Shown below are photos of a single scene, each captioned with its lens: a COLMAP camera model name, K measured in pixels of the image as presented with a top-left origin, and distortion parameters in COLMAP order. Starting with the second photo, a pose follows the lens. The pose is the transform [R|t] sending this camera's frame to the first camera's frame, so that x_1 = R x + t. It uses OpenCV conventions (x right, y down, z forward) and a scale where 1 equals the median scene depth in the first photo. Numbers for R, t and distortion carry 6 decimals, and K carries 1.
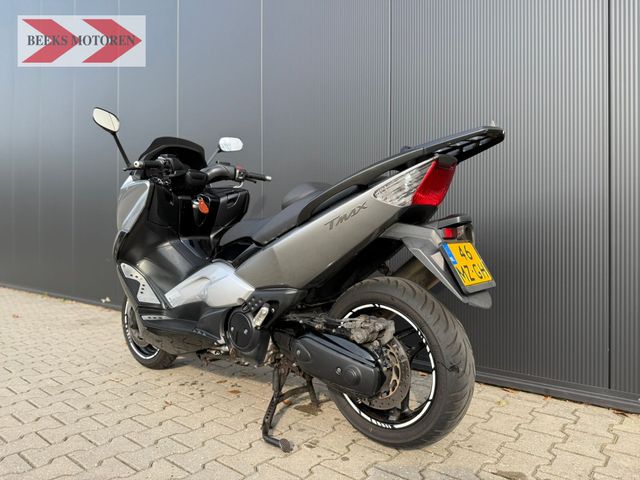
lens RADIAL K [[449.6, 0, 322.4], [0, 449.6, 241.3], [0, 0, 1]] dist [0.012023, -0.037307]
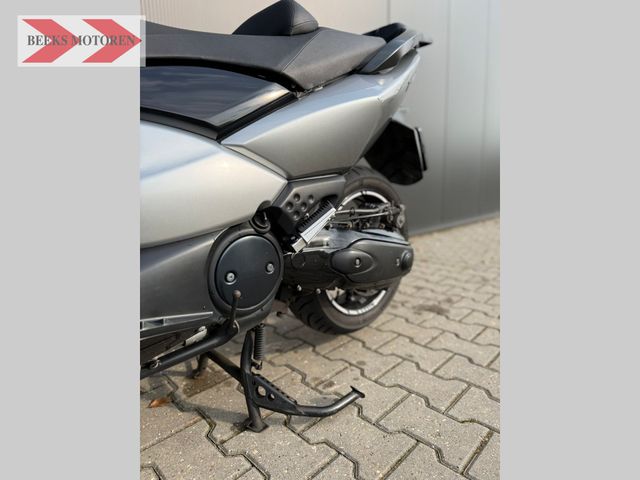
lens RADIAL K [[342.4, 0, 316.8], [0, 342.4, 239.5], [0, 0, 1]] dist [0.013560, -0.001646]
pose [[0.087665, -0.165302, 0.982339, -0.531638], [0.009285, 0.986228, 0.165128, 0.105384], [-0.996107, -0.005355, 0.087992, 0.909921]]
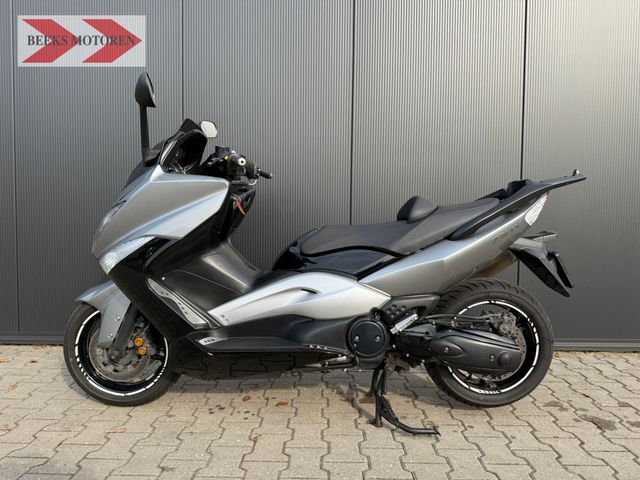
lens RADIAL K [[449.6, 0, 331.8], [0, 449.6, 243.0], [0, 0, 1]] dist [0.012023, -0.037307]
pose [[0.767104, -0.021714, 0.641155, -0.910682], [-0.017280, 0.998365, 0.054486, -0.075660], [-0.641289, -0.052876, 0.765475, 0.282450]]
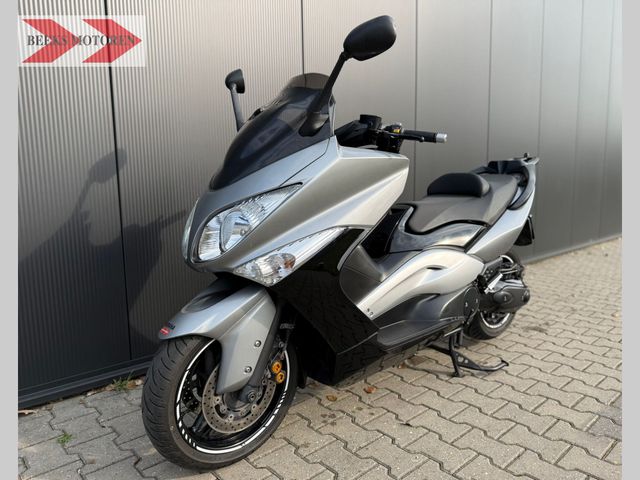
lens RADIAL K [[449.6, 0, 342.3], [0, 449.6, 240.1], [0, 0, 1]] dist [0.012023, -0.037307]
pose [[0.121736, -0.123658, 0.984829, -1.355510], [0.003963, 0.992262, 0.124101, -0.105479], [-0.992555, -0.011204, 0.121284, 1.202817]]
